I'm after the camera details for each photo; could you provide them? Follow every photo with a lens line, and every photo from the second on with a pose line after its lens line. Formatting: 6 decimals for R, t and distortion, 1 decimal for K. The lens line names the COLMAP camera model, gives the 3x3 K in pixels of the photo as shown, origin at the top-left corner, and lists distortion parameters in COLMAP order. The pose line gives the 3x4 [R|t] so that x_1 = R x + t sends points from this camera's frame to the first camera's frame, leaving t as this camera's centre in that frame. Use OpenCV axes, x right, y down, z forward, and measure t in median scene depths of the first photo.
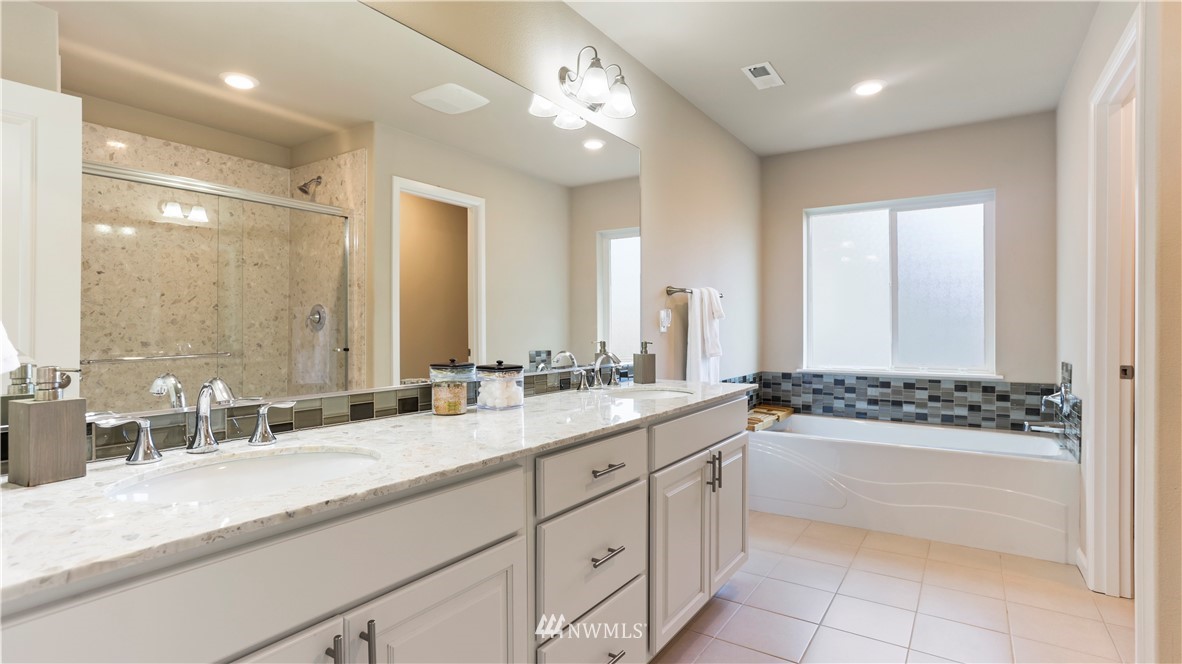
lens RADIAL K [[600.2, 0, 591.5], [0, 600.2, 333.0], [0, 0, 1]] dist [-0.043138, 0.025466]
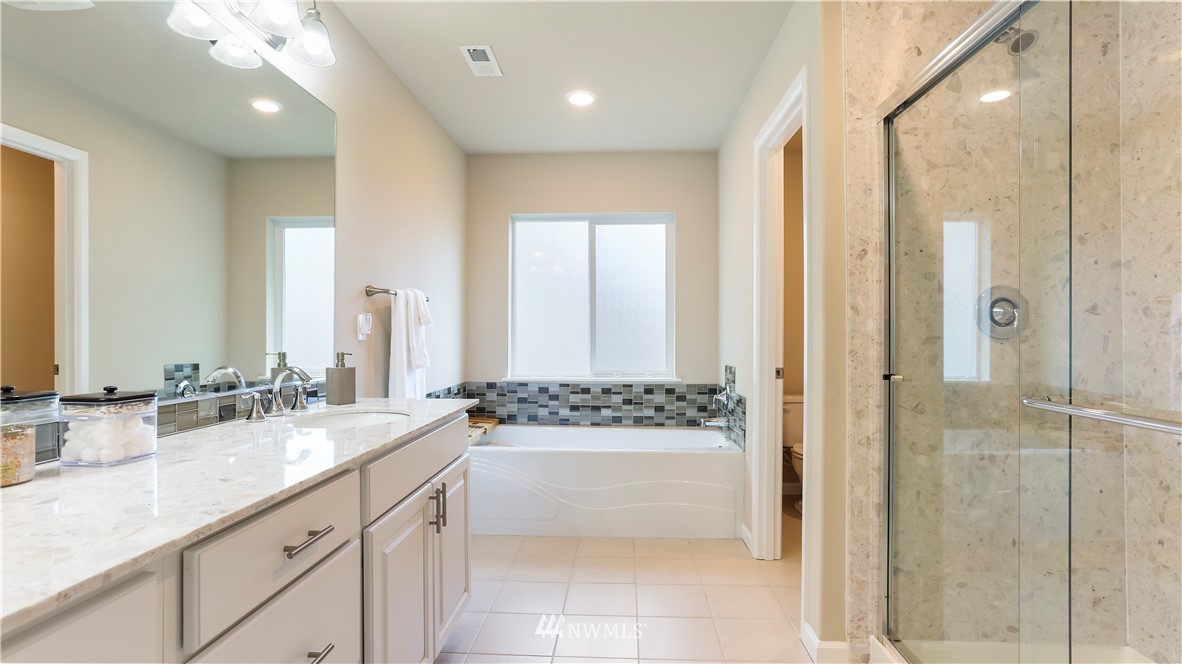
lens RADIAL K [[600.2, 0, 613.7], [0, 600.2, 332.6], [0, 0, 1]] dist [-0.043138, 0.025466]
pose [[0.852445, 0.005274, 0.522790, -0.015735], [0.001755, 0.999915, -0.012950, -0.000914], [-0.522813, 0.011956, 0.852363, 0.118632]]
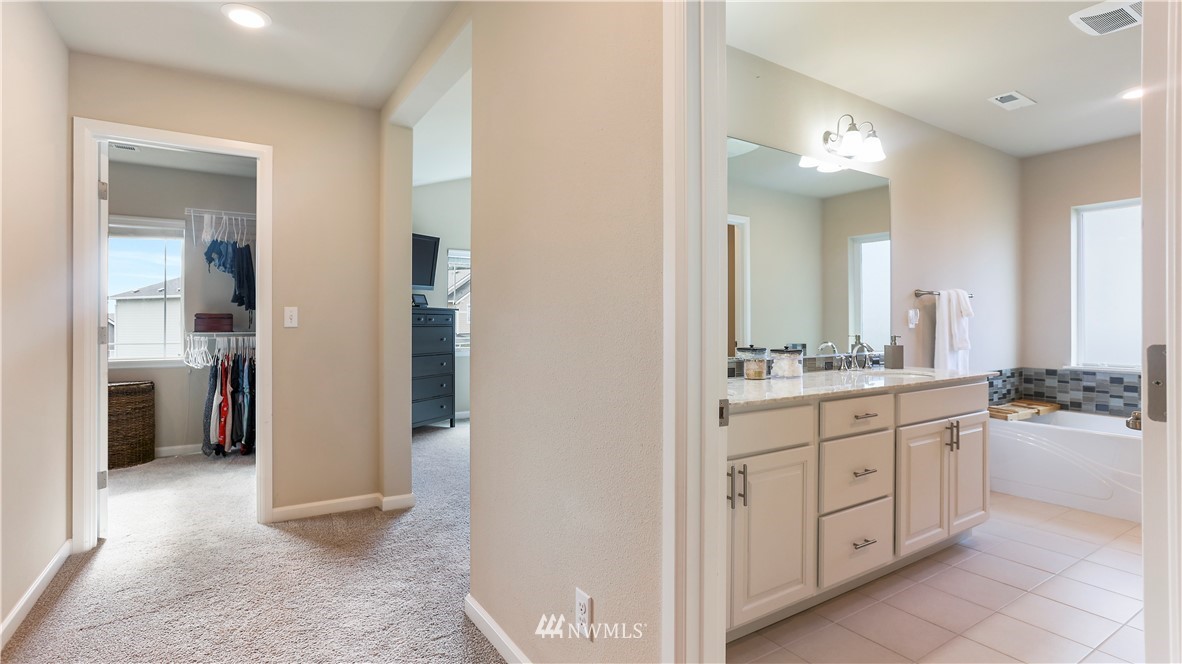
lens RADIAL K [[600.2, 0, 582.8], [0, 600.2, 317.5], [0, 0, 1]] dist [-0.043138, 0.025466]
pose [[0.920794, 0.001568, -0.390046, -0.023619], [-0.007866, 0.999863, -0.014548, -0.000351], [0.389970, 0.016464, 0.920680, -0.364287]]
